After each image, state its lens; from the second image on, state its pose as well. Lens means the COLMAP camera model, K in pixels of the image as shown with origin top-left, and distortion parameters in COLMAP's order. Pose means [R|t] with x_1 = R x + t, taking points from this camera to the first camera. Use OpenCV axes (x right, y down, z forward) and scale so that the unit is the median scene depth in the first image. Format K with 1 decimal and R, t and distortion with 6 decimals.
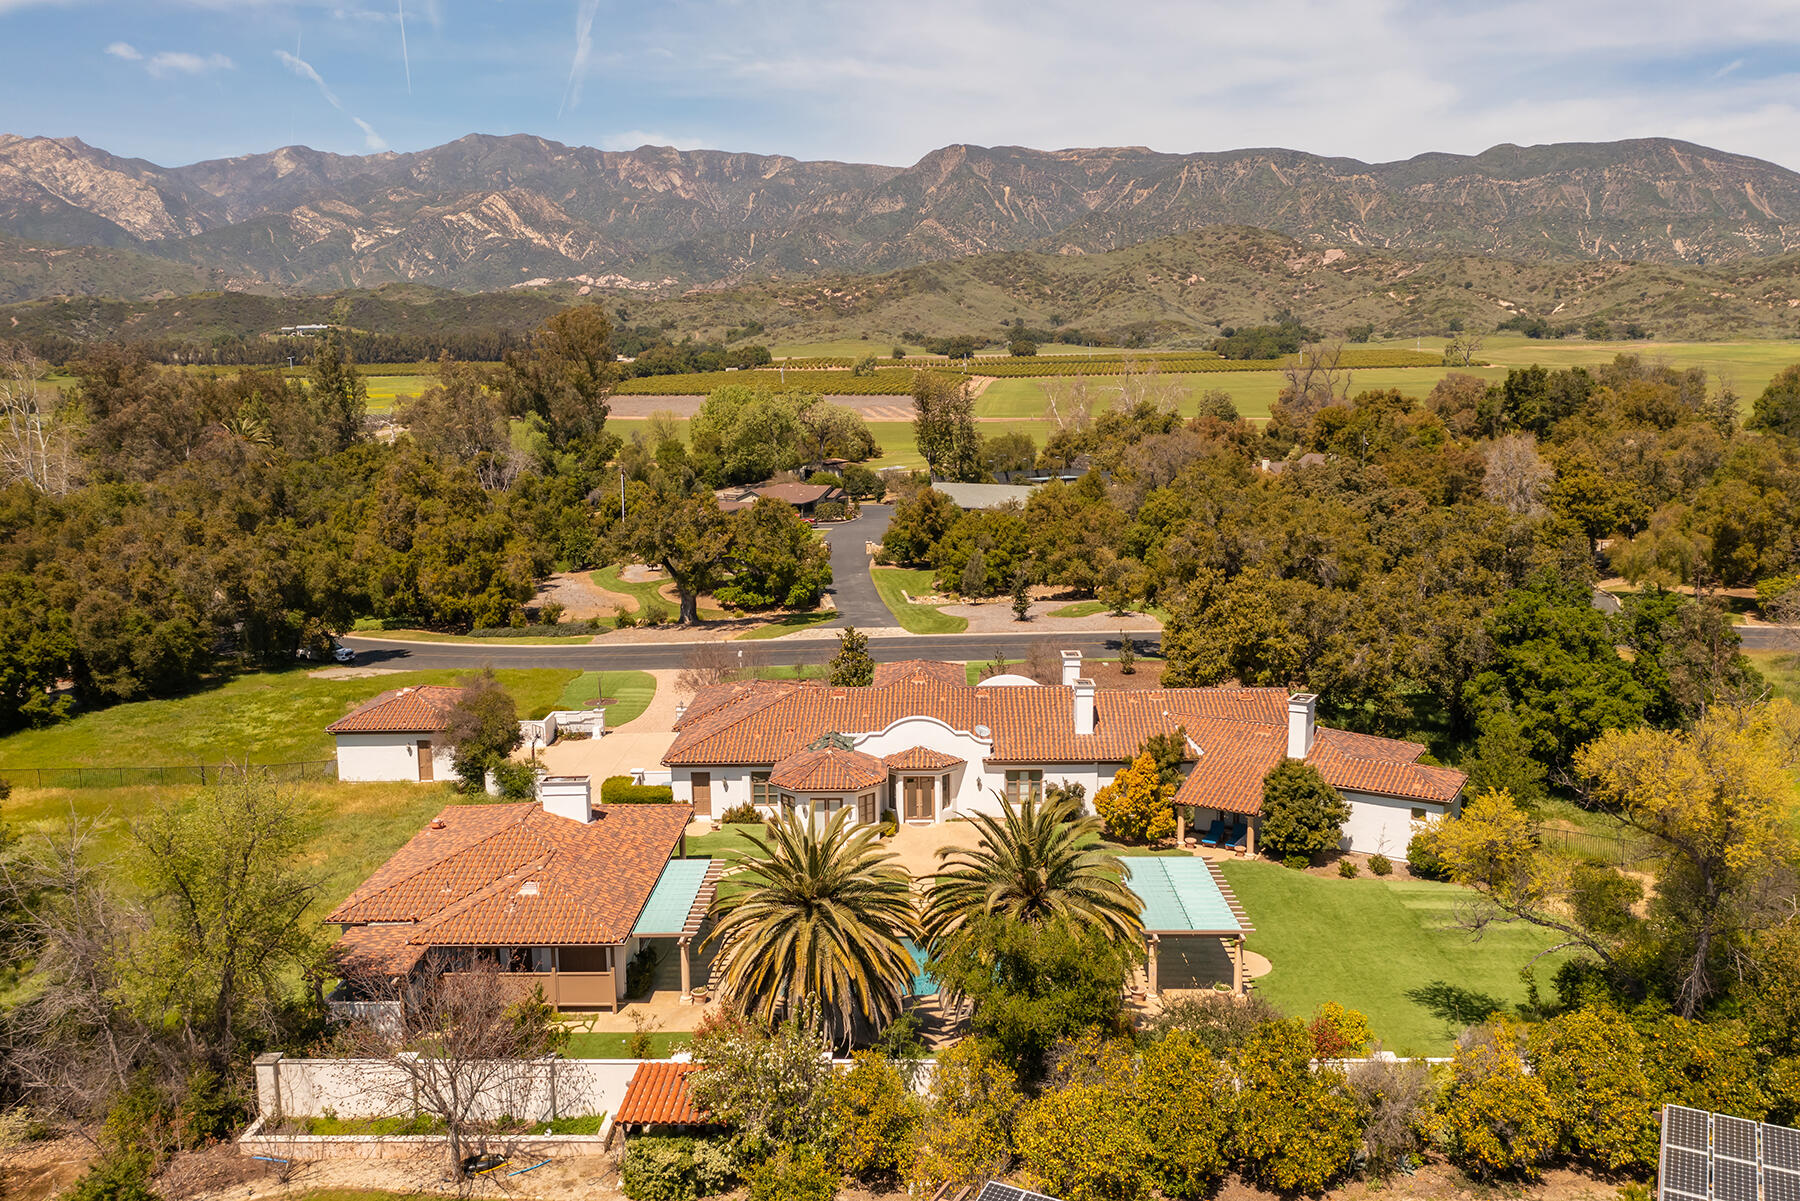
lens RADIAL K [[1432.9, 0, 900.0], [0, 1432.9, 600.5], [0, 0, 1]] dist [0.000236, 0.004284]
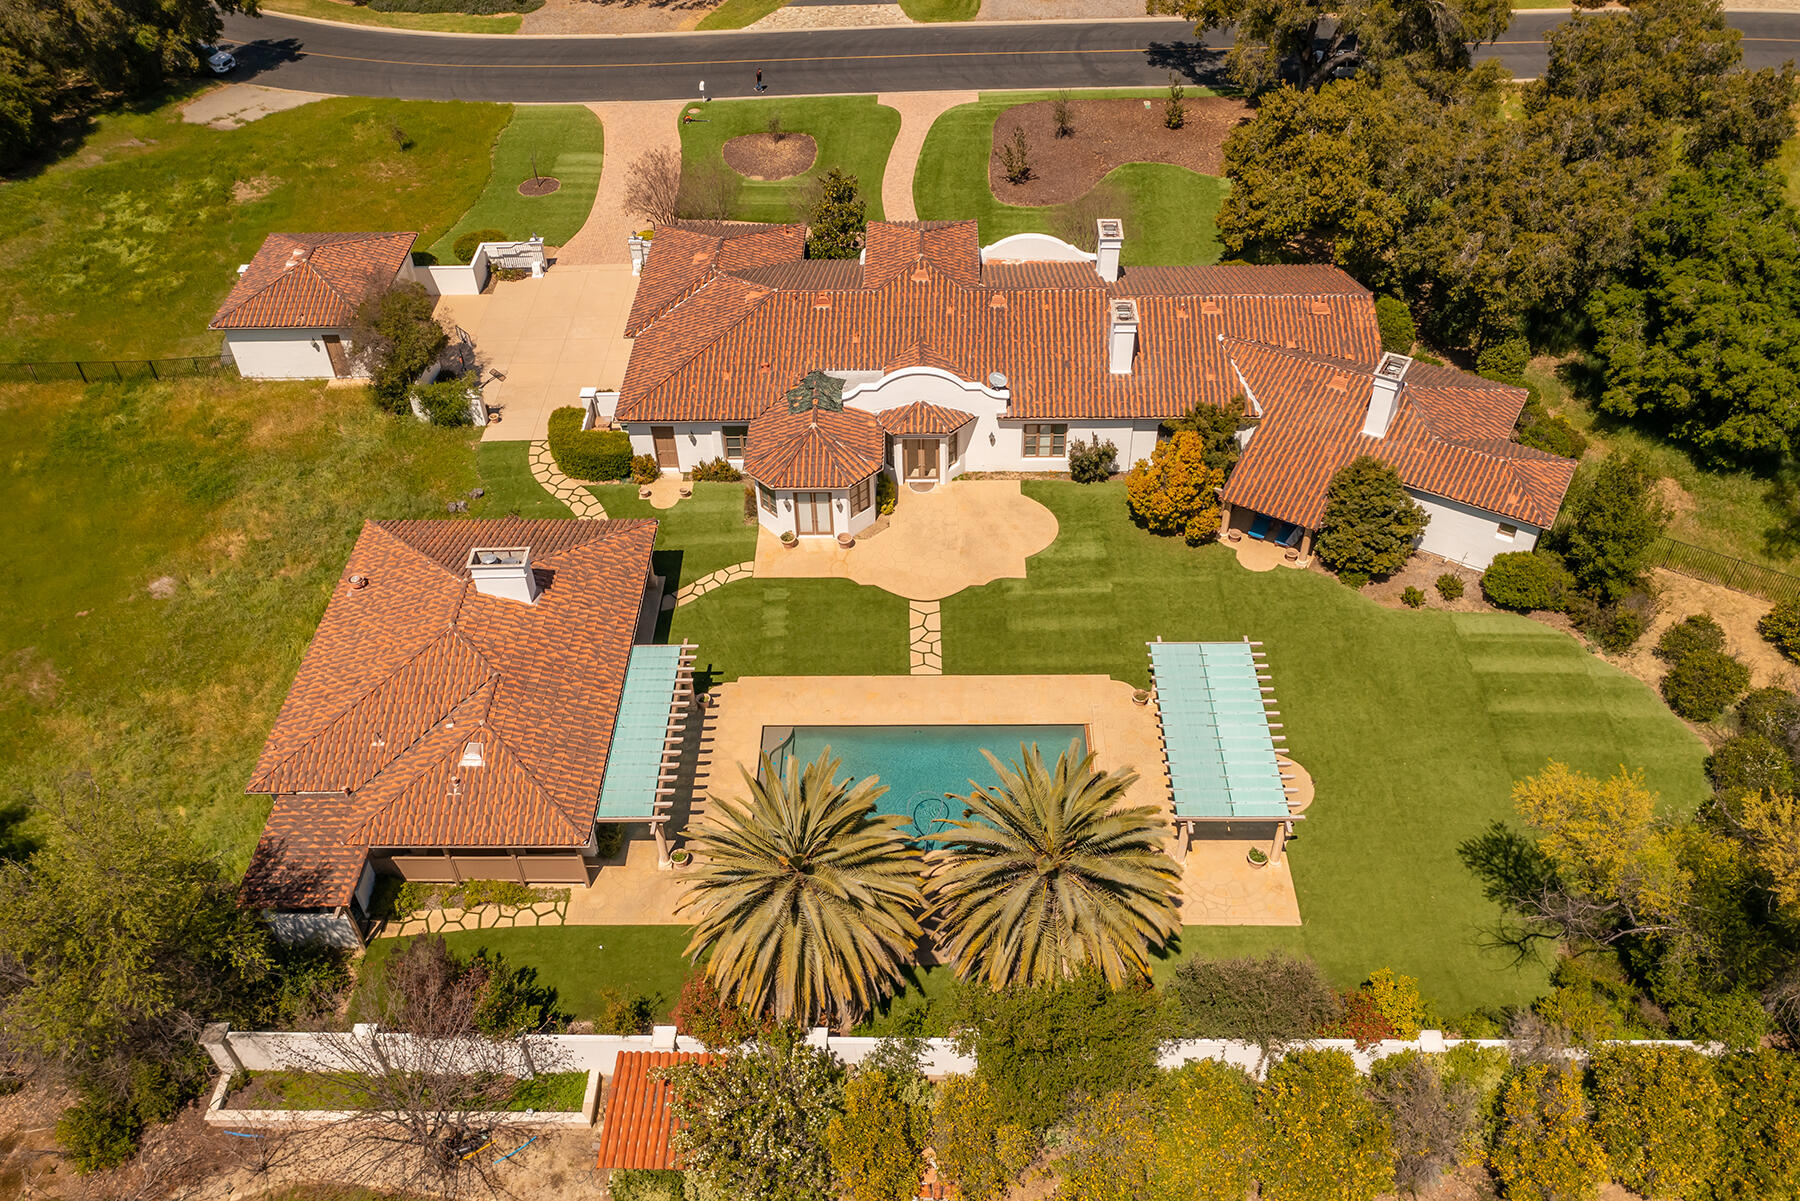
lens RADIAL K [[1454.9, 0, 900.0], [0, 1454.9, 600.5], [0, 0, 1]] dist [-0.009490, 0.010217]
pose [[0.999967, -0.007802, -0.002217, 0.001980], [0.007767, 0.842329, 0.538907, -0.255721], [-0.002337, -0.538906, 0.842362, 0.224875]]
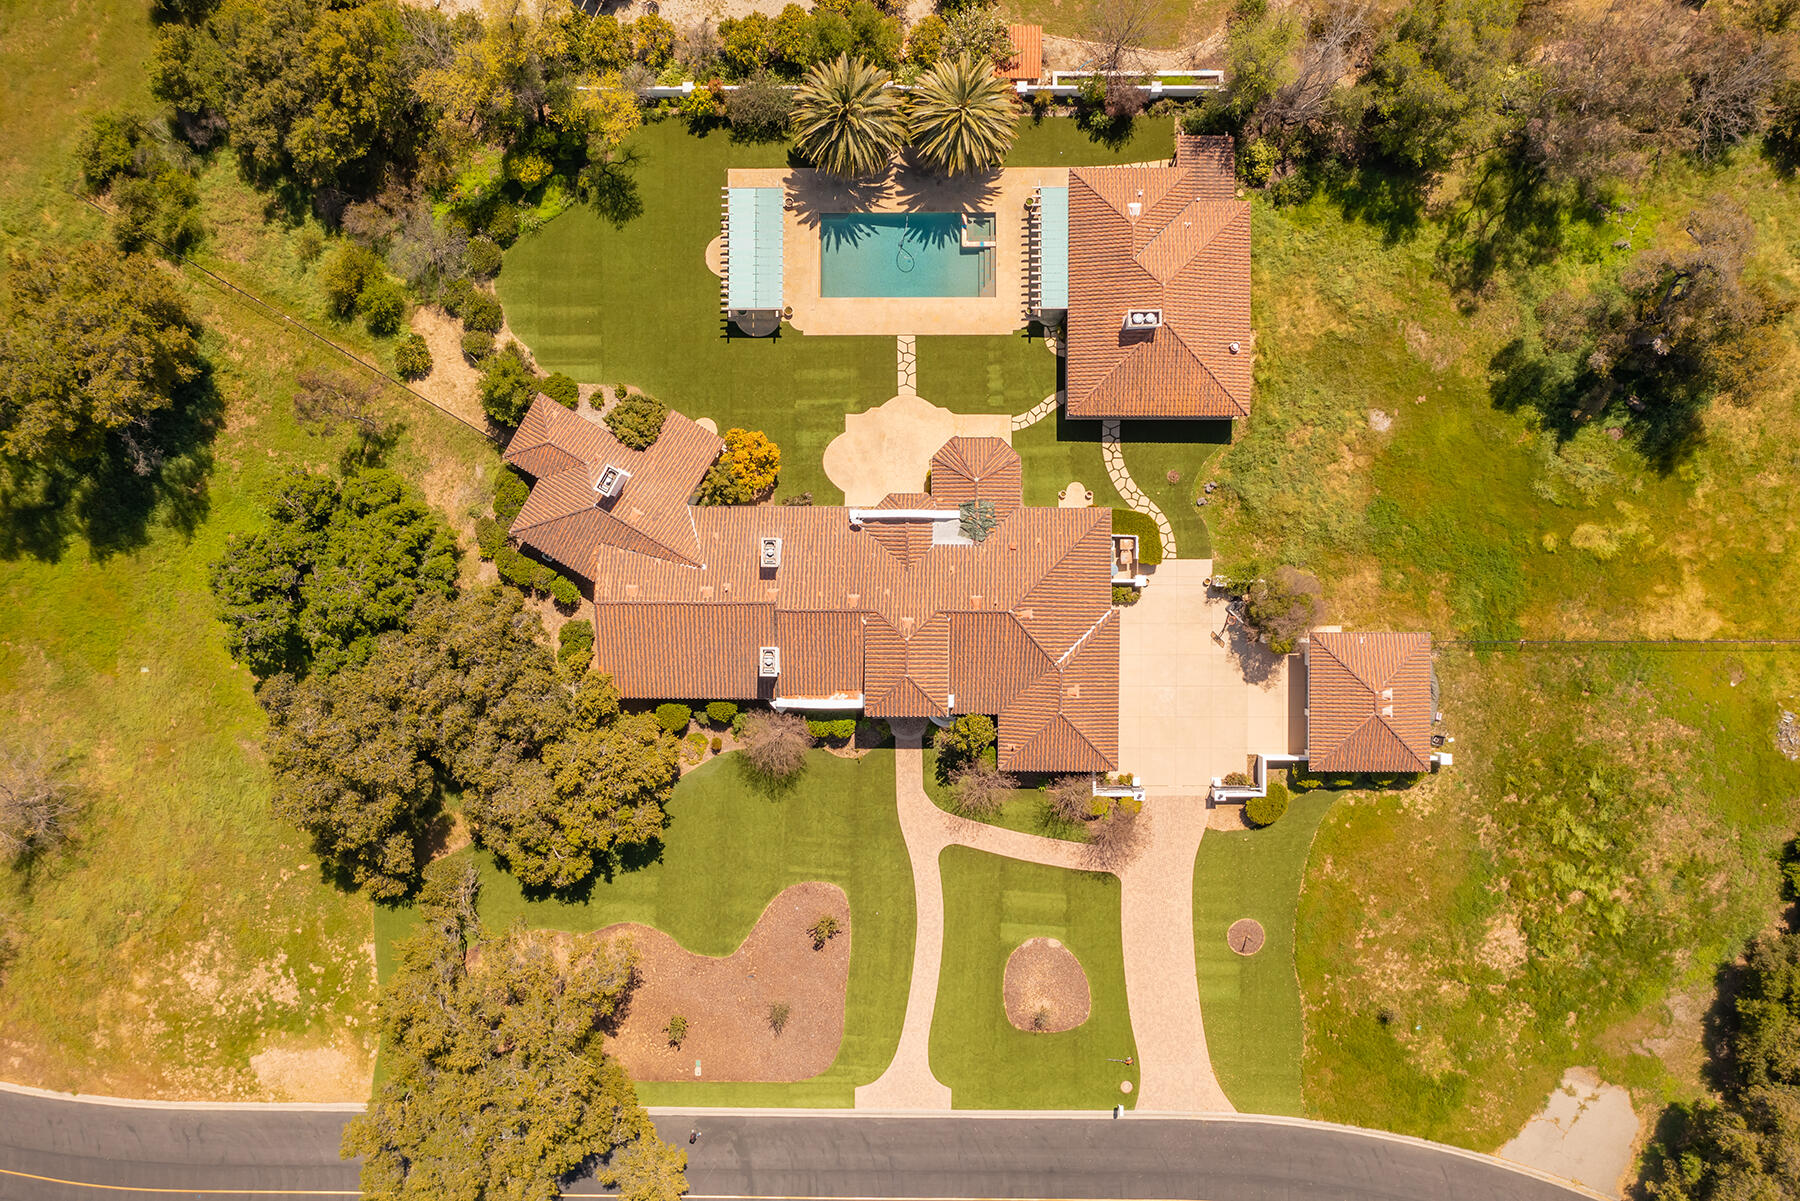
lens RADIAL K [[1432.9, 0, 900.0], [0, 1432.9, 600.5], [0, 0, 1]] dist [0.000236, 0.004284]
pose [[-0.999378, 0.015017, 0.031903, -0.018196], [0.029013, -0.163979, 0.986037, -1.120331], [0.020039, 0.986349, 0.163442, 0.841334]]
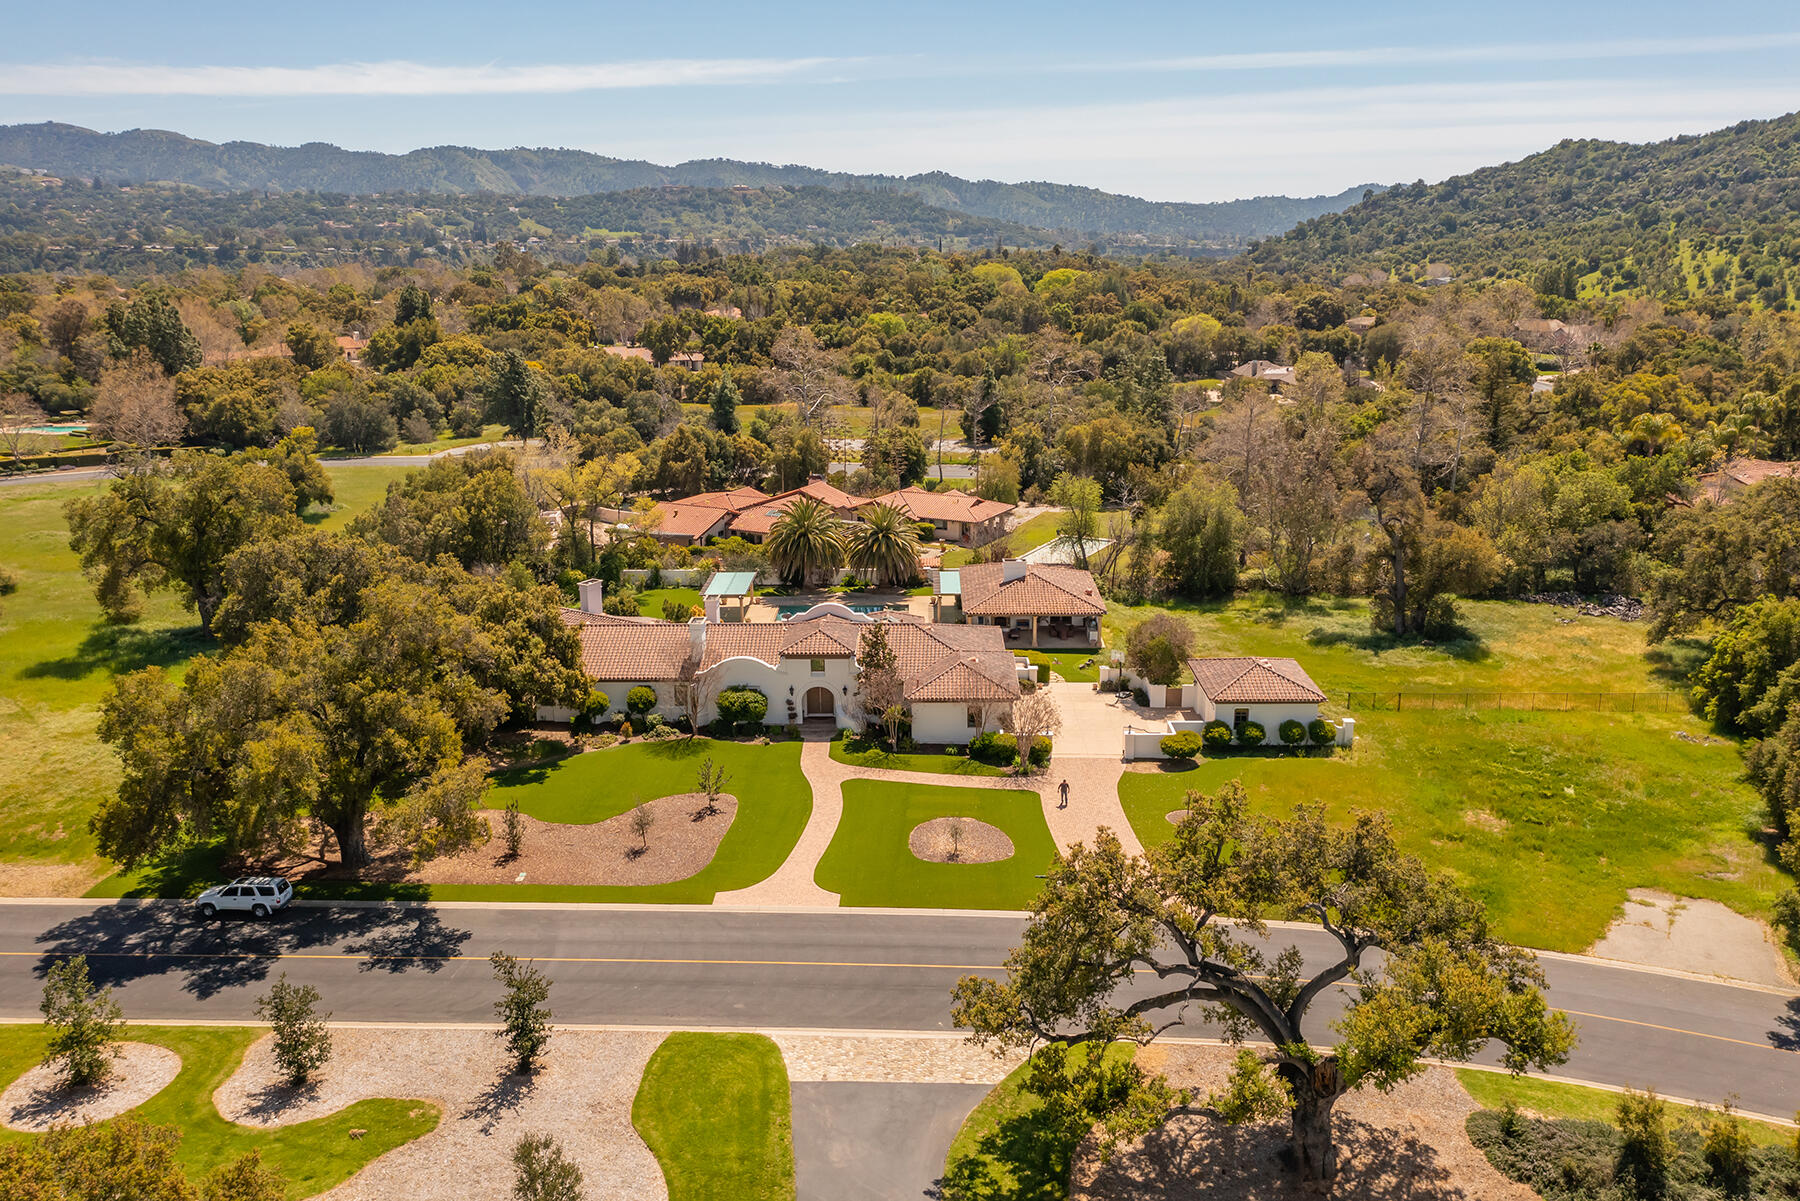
lens RADIAL K [[1432.9, 0, 900.0], [0, 1432.9, 600.5], [0, 0, 1]] dist [0.000236, 0.004284]
pose [[-0.999767, 0.020814, 0.005685, -0.066401], [0.021272, 0.906642, 0.421365, -0.539702], [0.003617, 0.421388, -0.906873, 2.265531]]
